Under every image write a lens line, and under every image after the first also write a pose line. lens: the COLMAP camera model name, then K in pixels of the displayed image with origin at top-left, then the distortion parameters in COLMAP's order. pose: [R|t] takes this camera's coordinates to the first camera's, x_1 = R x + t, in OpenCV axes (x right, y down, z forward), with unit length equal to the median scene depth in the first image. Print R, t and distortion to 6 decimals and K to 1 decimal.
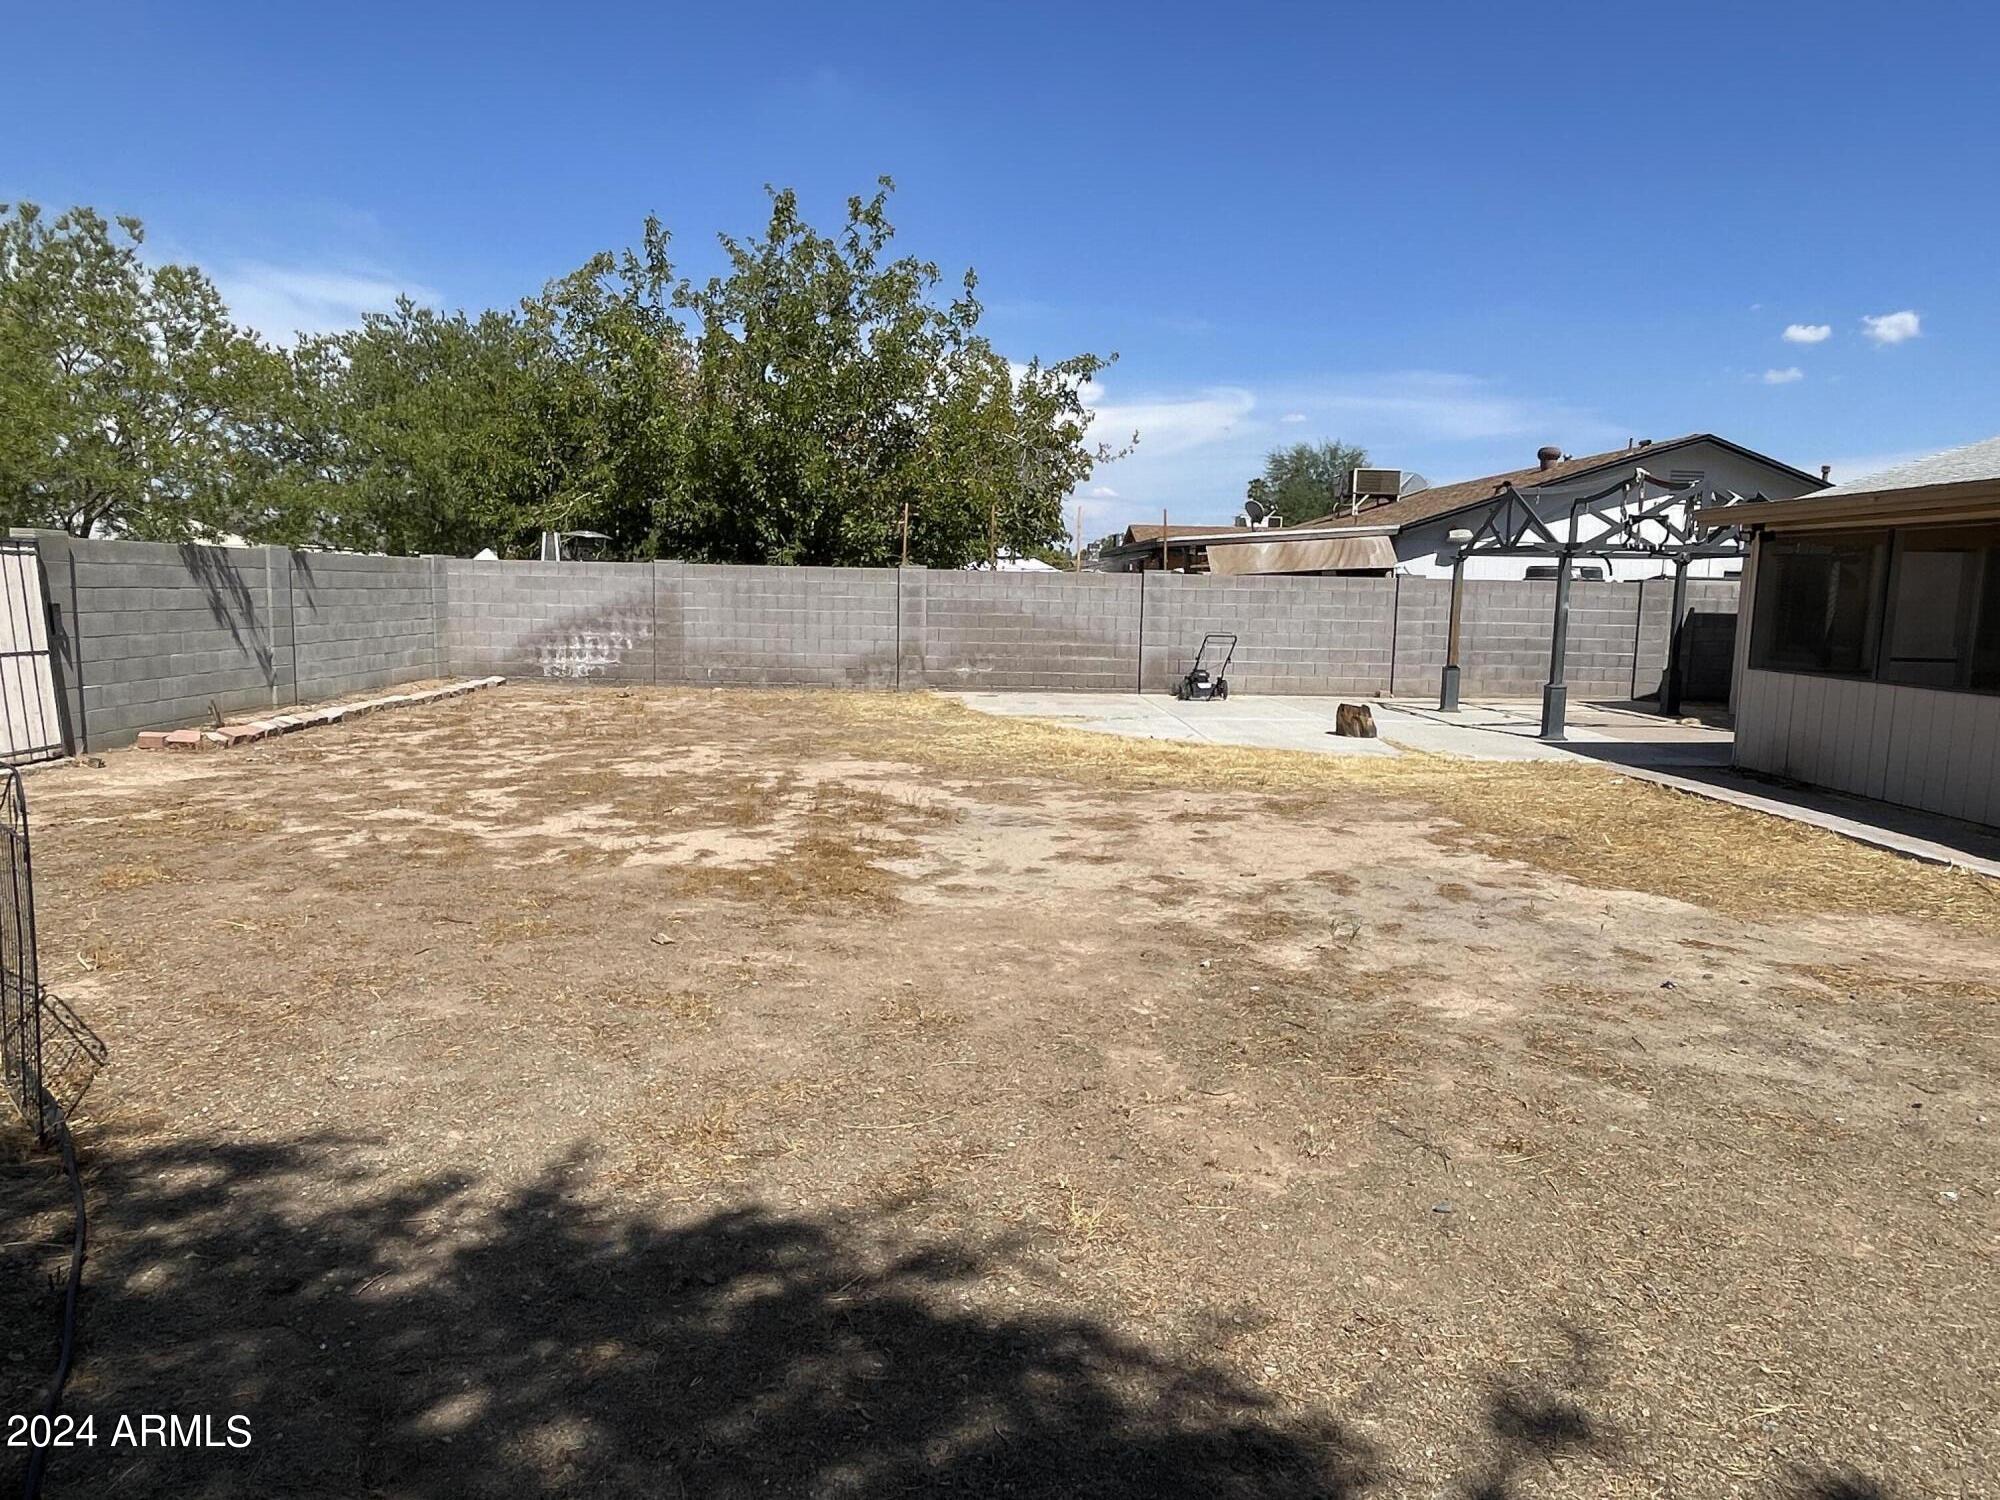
lens RADIAL K [[1278.9, 0, 983.0], [0, 1278.9, 759.0], [0, 0, 1]] dist [0.013683, -0.015181]
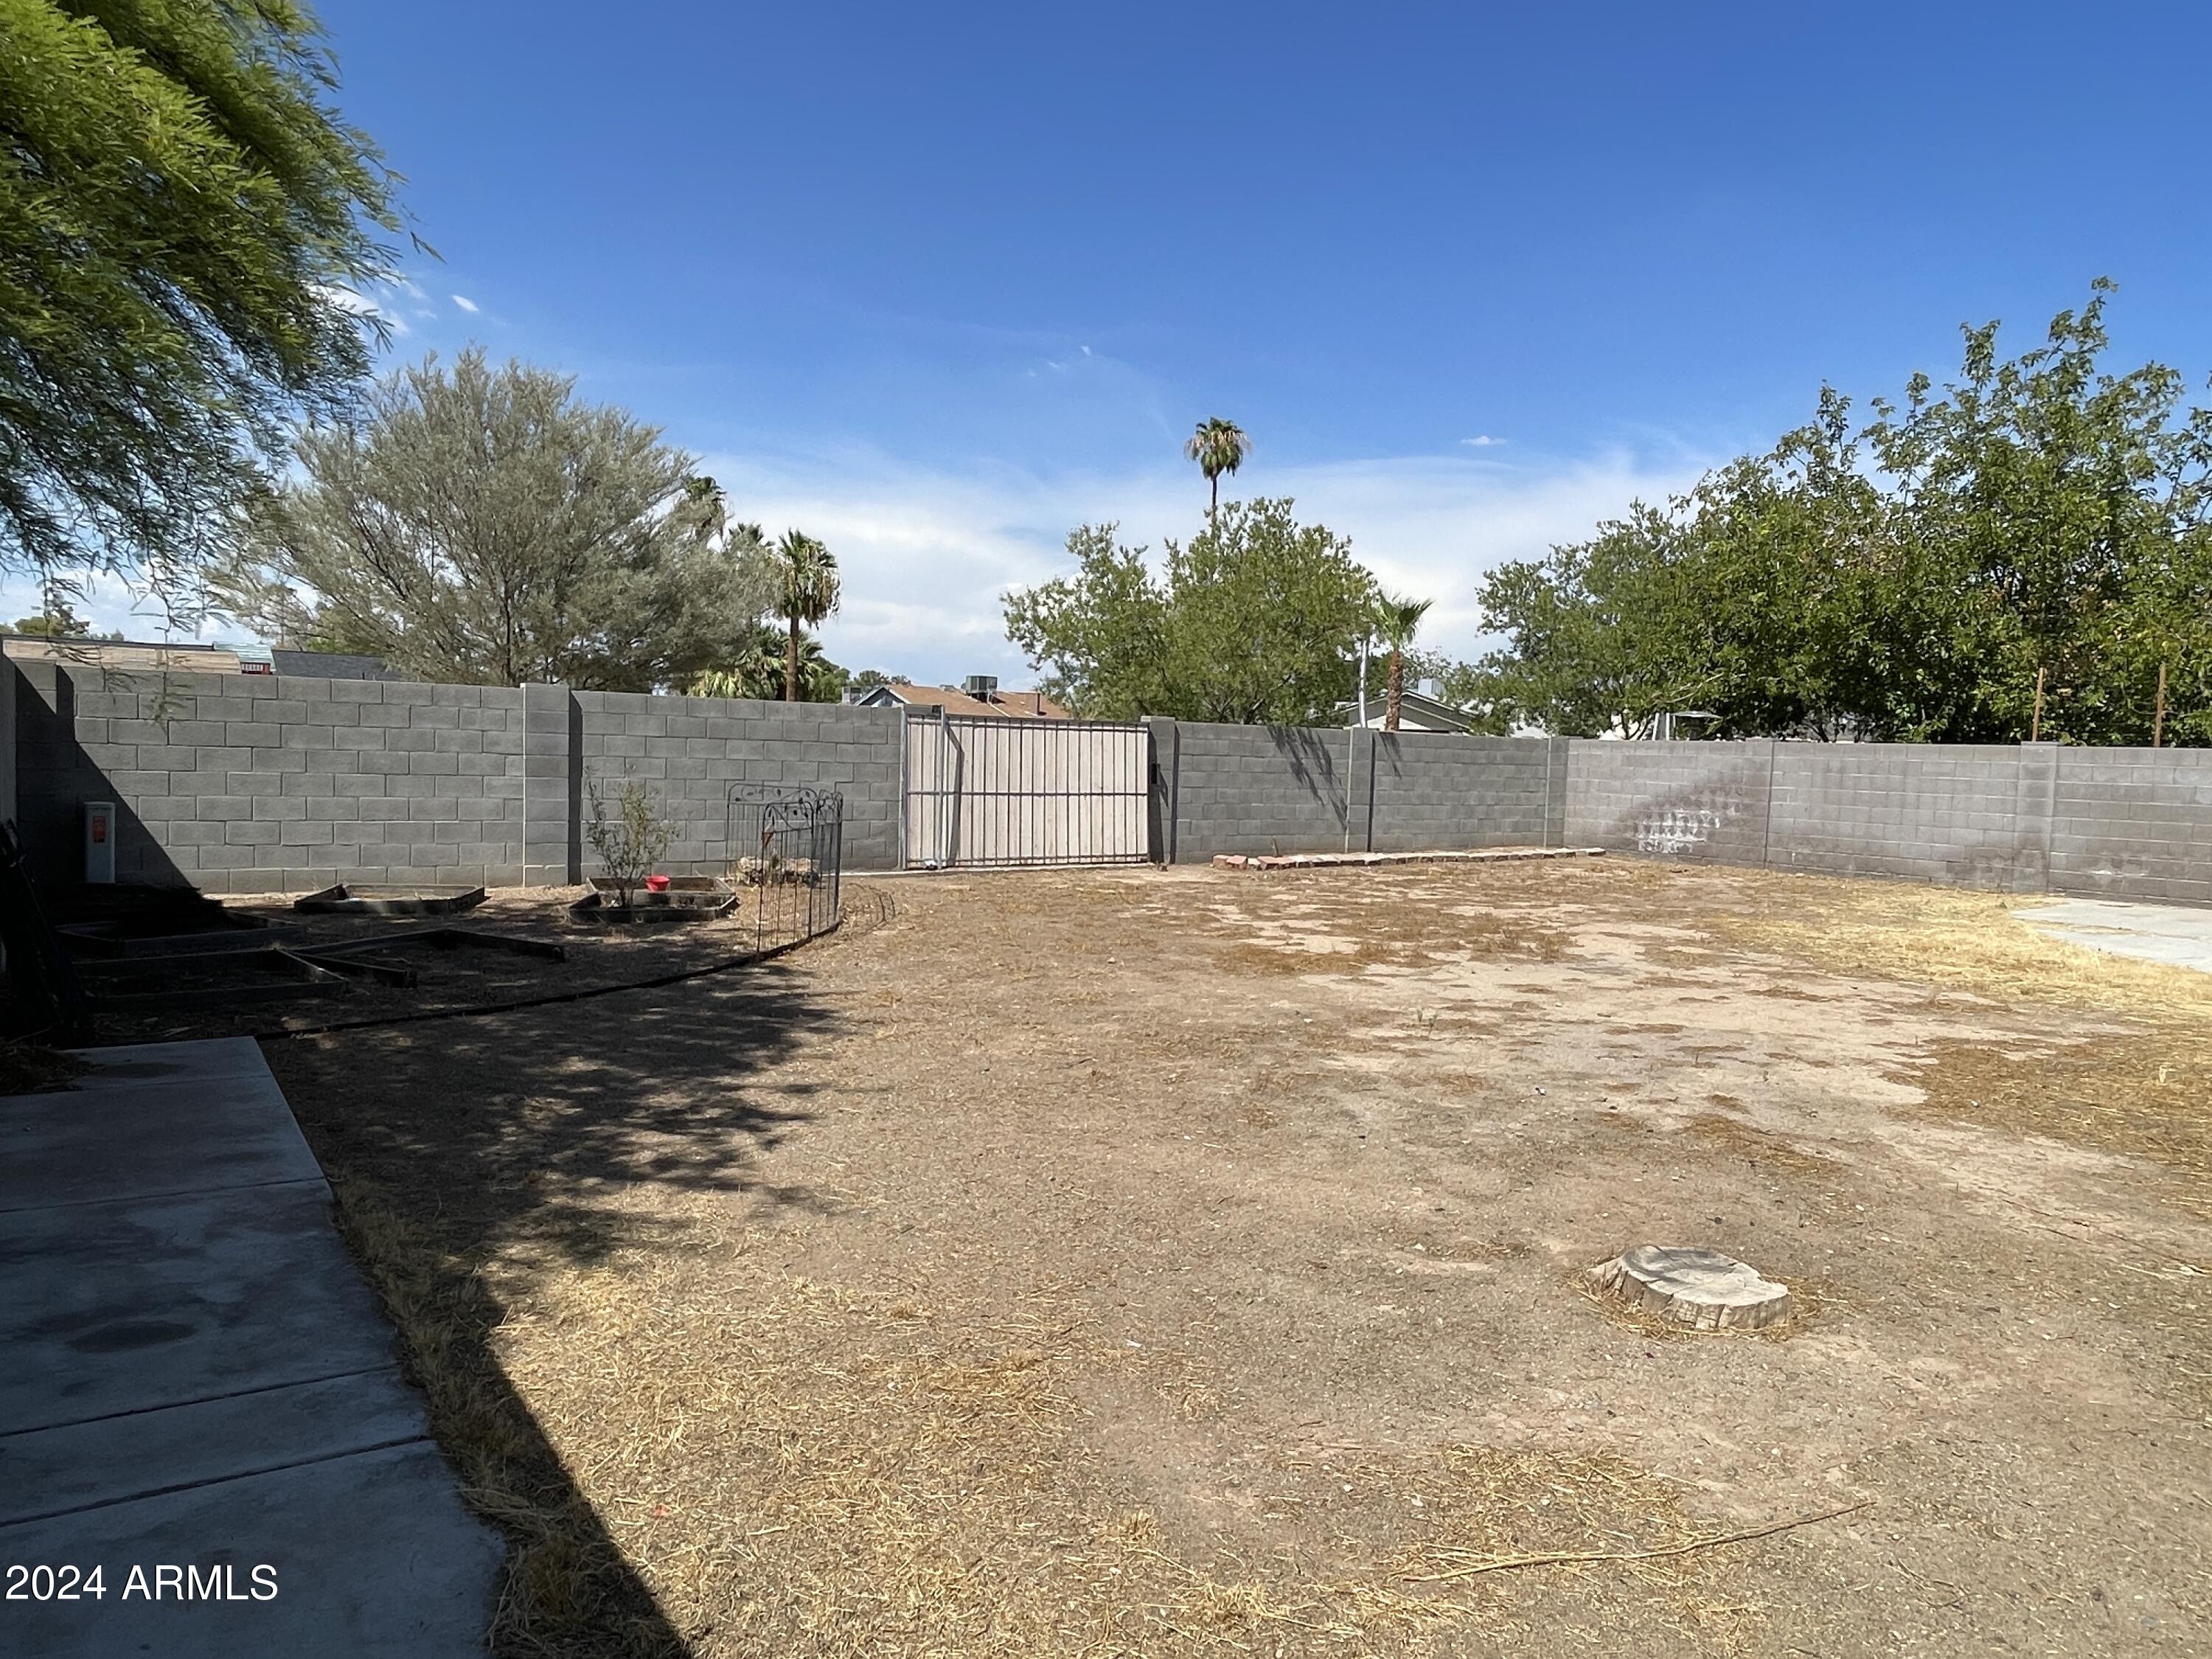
lens RADIAL K [[1414.5, 0, 1102.2], [0, 1414.5, 839.0], [0, 0, 1]] dist [0.013683, -0.015181]
pose [[0.558711, 0.050280, -0.827837, 0.365063], [-0.128789, 0.991312, -0.026711, 0.012684], [0.819302, 0.121540, 0.560332, 0.001739]]
